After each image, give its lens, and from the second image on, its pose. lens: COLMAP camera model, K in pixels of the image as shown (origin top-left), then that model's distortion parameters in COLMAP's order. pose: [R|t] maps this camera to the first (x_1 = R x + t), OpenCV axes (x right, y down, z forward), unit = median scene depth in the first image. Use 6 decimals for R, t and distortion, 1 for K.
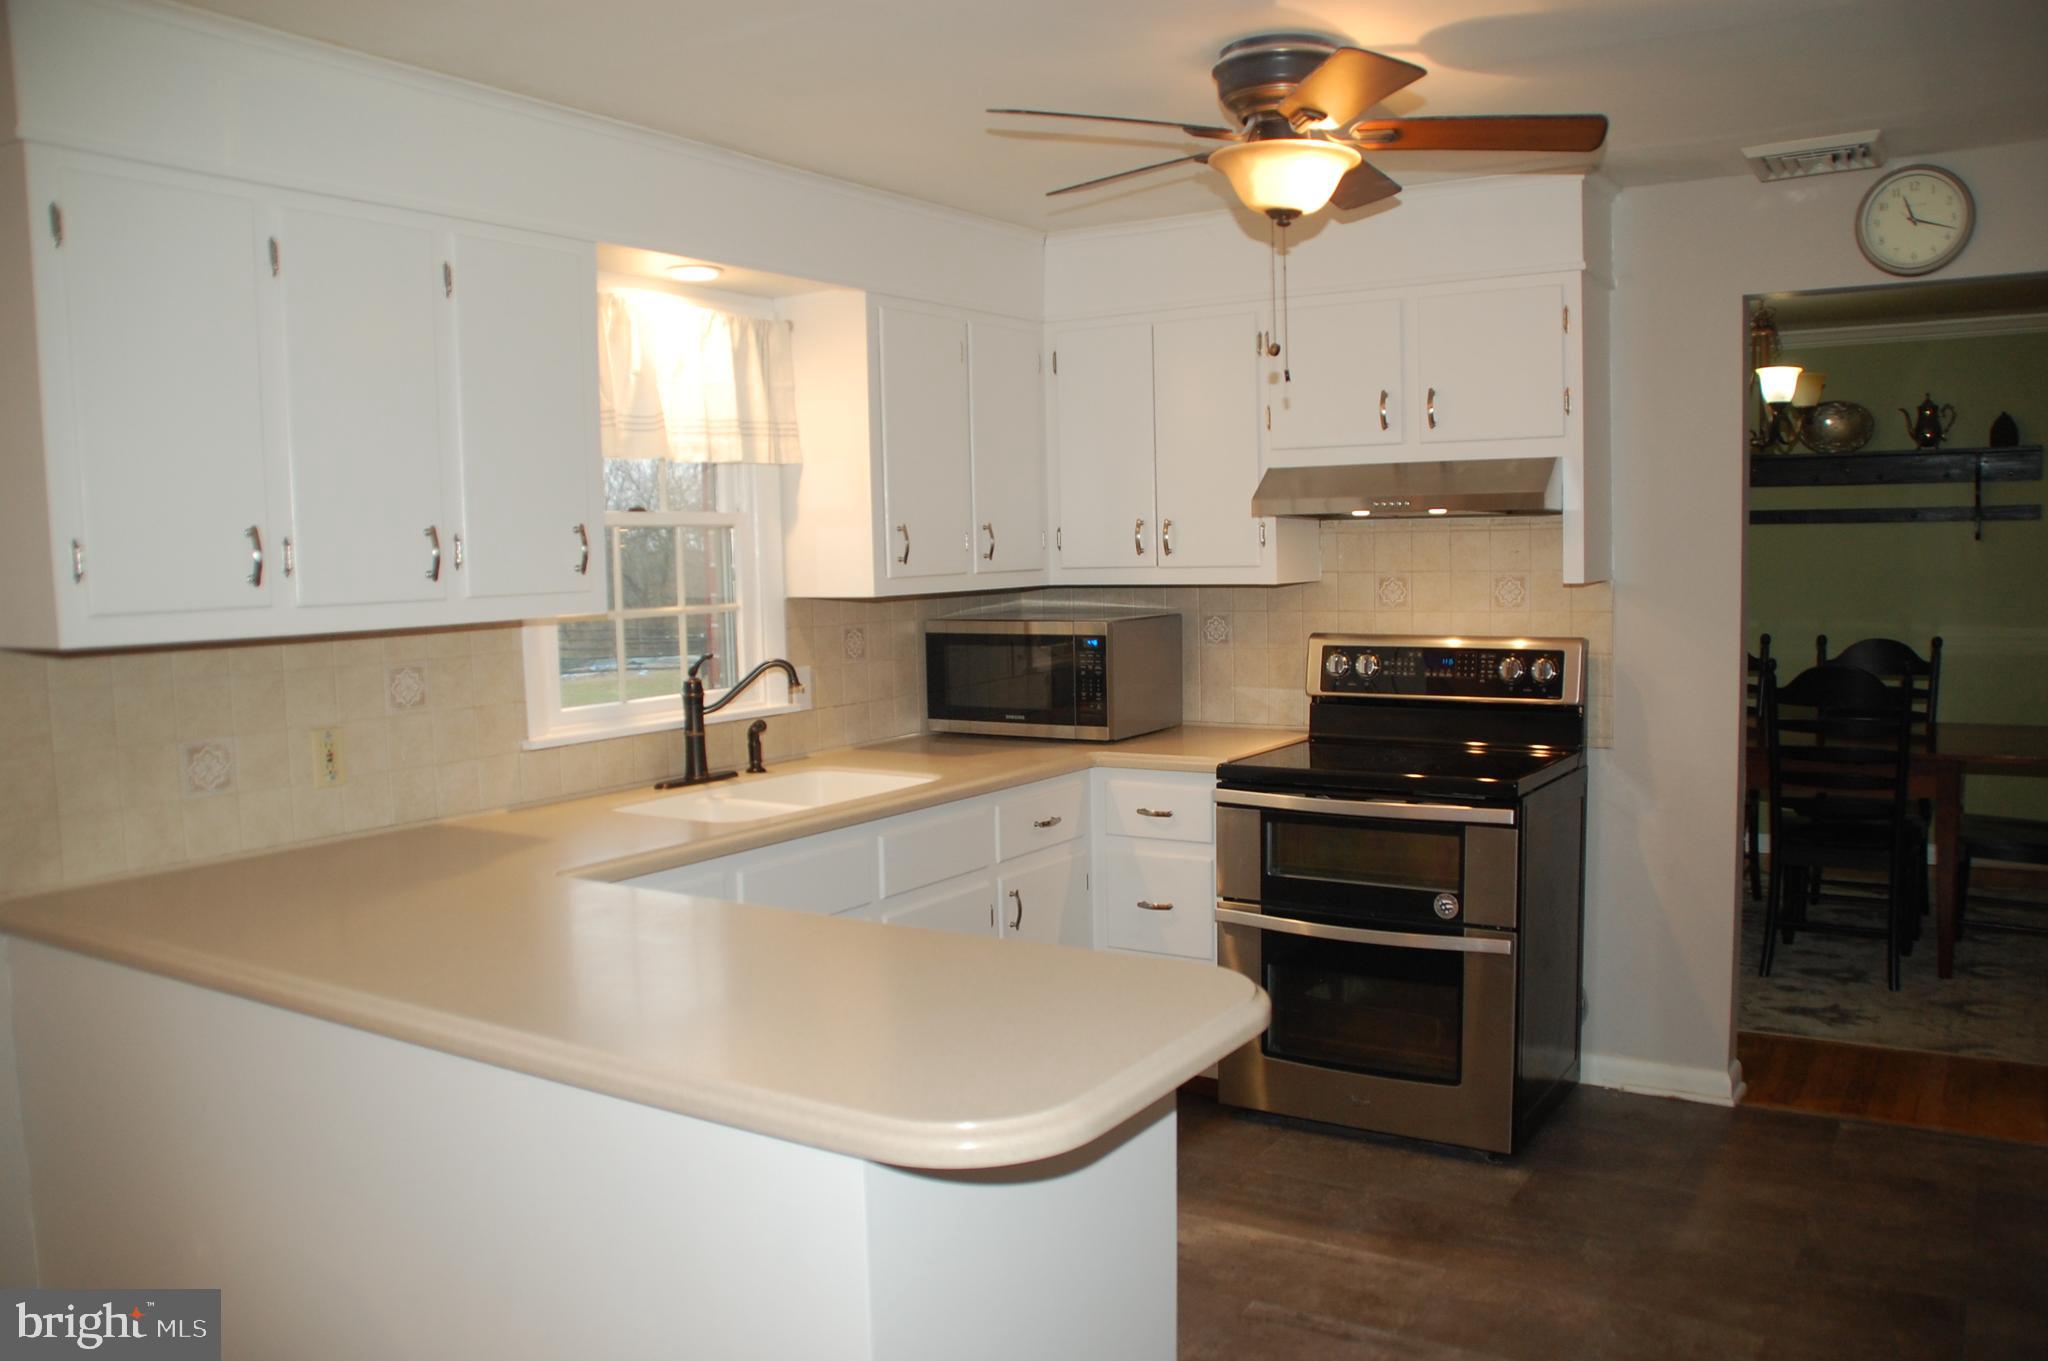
lens RADIAL K [[1598.5, 0, 1048.0], [0, 1598.5, 684.8], [0, 0, 1]] dist [-0.159372, 0.104848]
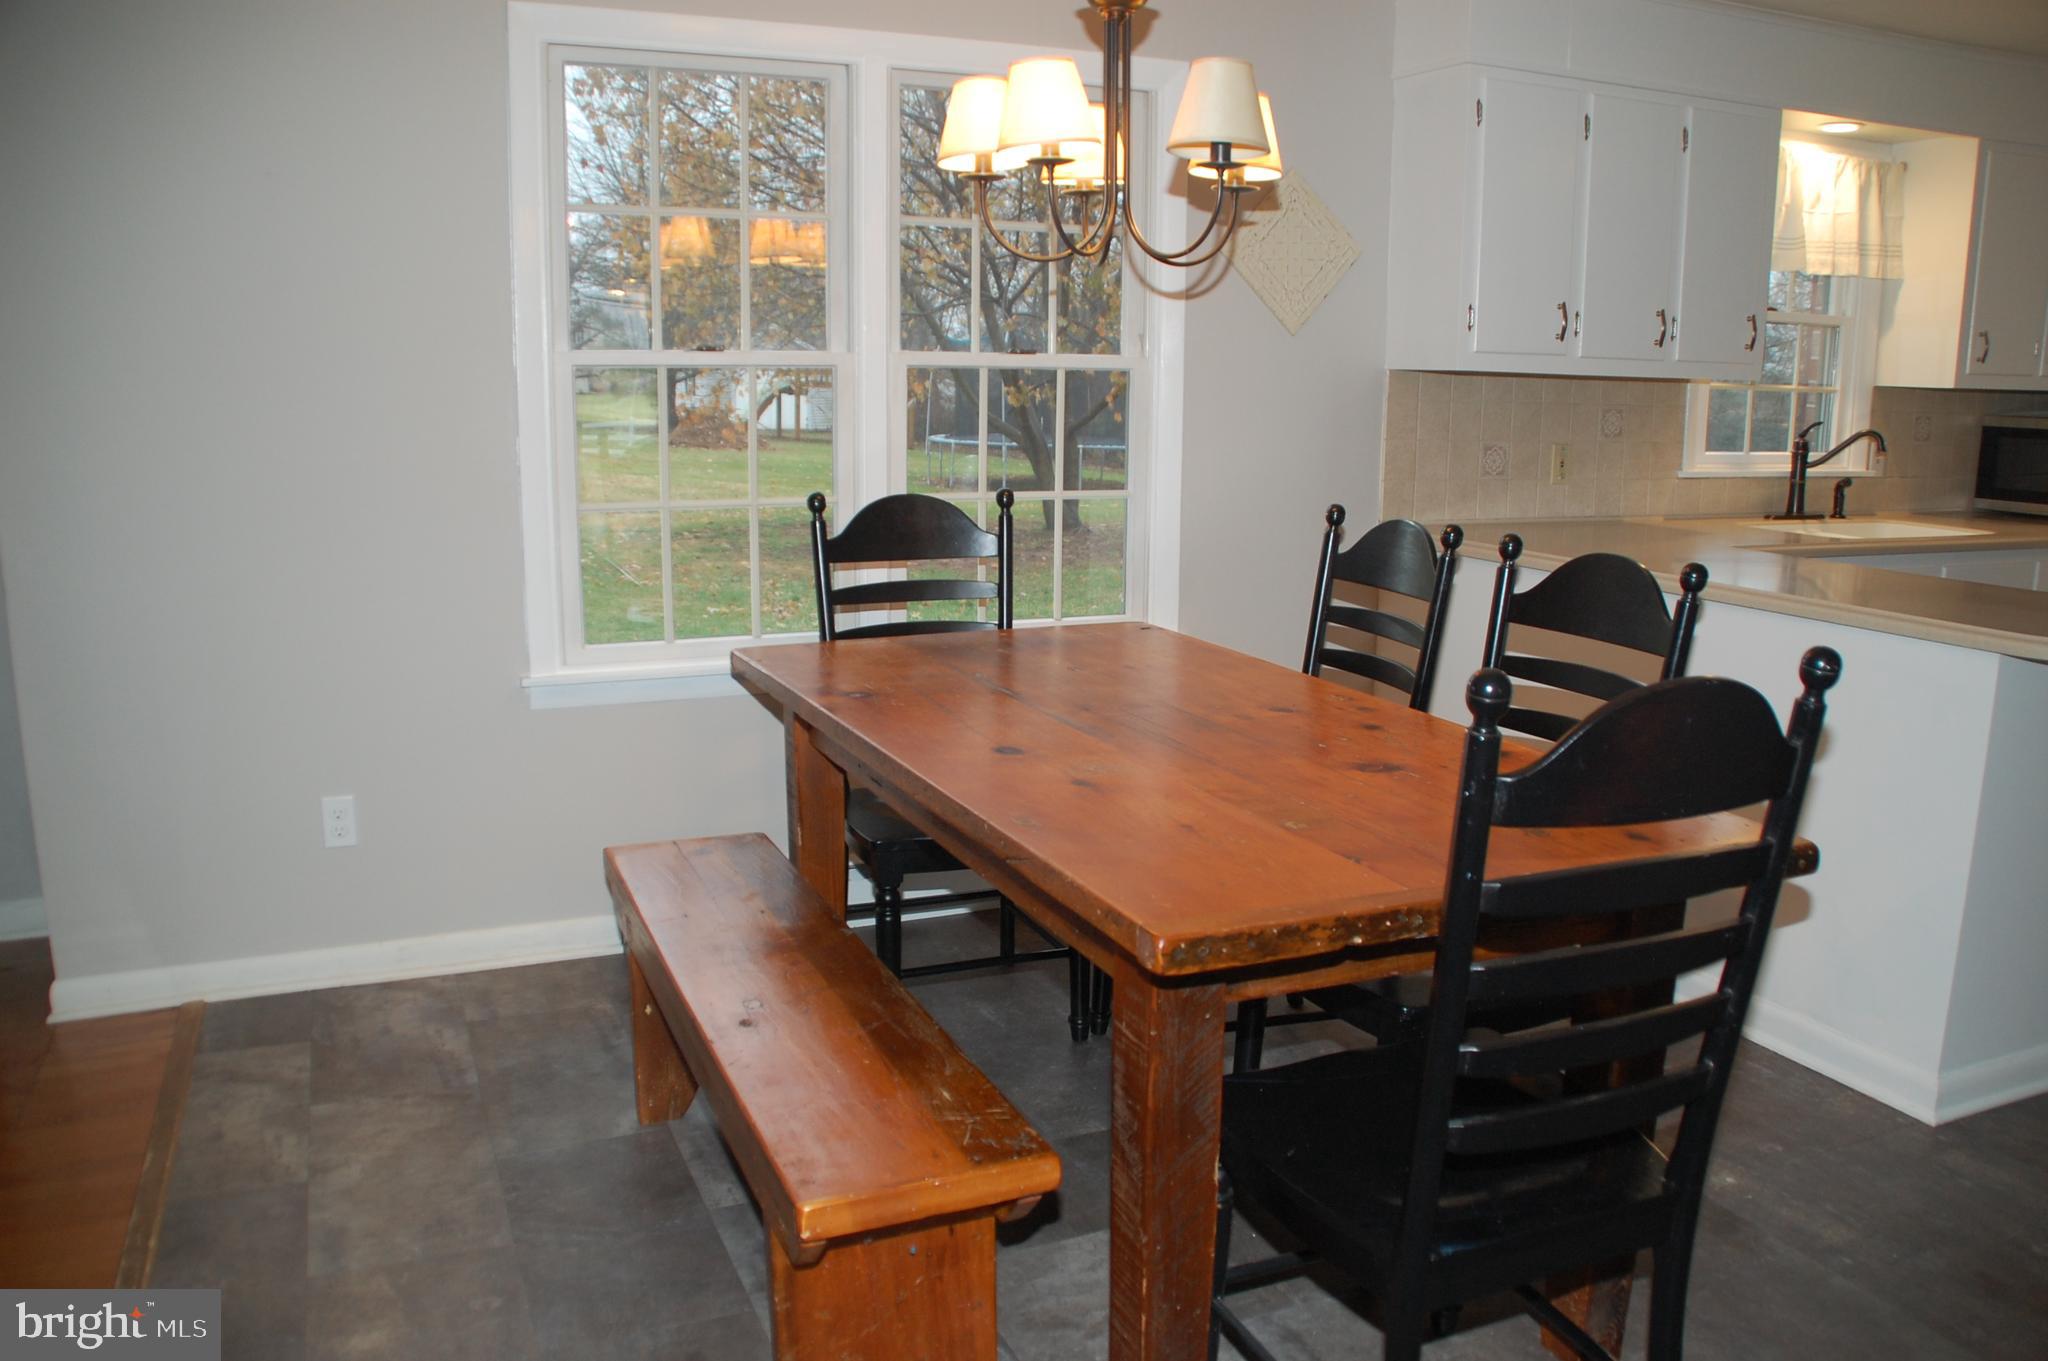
lens RADIAL K [[1562.1, 0, 1024.0], [0, 1562.1, 680.5], [0, 0, 1]] dist [-0.182577, 0.123640]
pose [[0.829056, 0.138383, -0.541772, -0.056090], [-0.074901, 0.987645, 0.137651, 0.068660], [0.554127, -0.073541, 0.829177, -0.393683]]
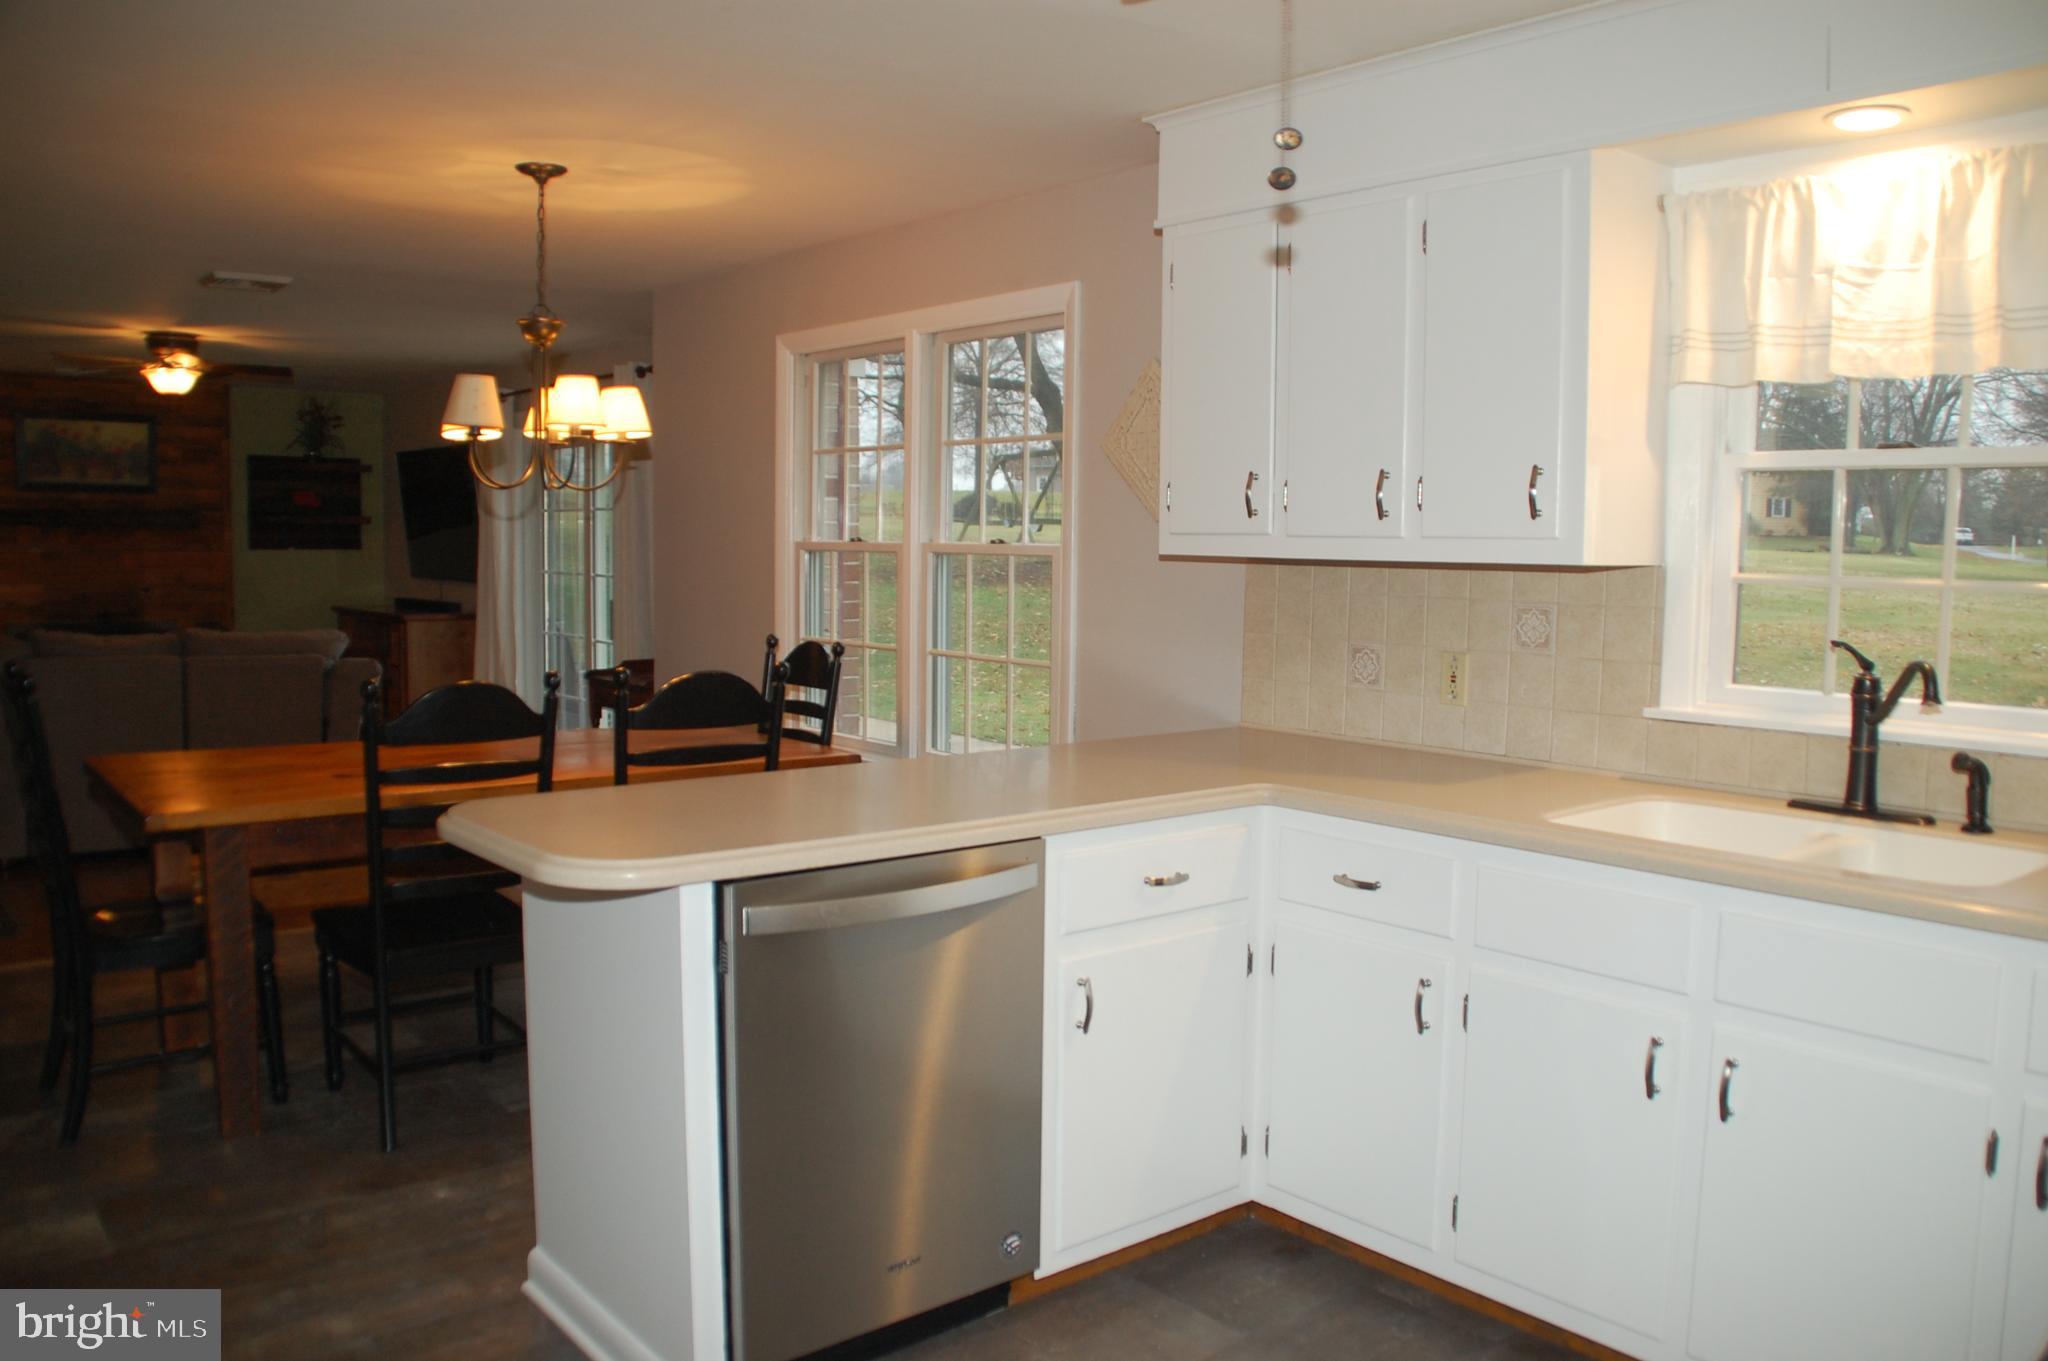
lens RADIAL K [[1598.5, 0, 1048.0], [0, 1598.5, 684.8], [0, 0, 1]] dist [-0.159372, 0.104848]
pose [[-0.254448, 0.130527, -0.958237, 0.539955], [-0.074109, 0.985304, 0.153893, -0.078955], [0.964243, 0.110172, -0.241035, 0.774572]]
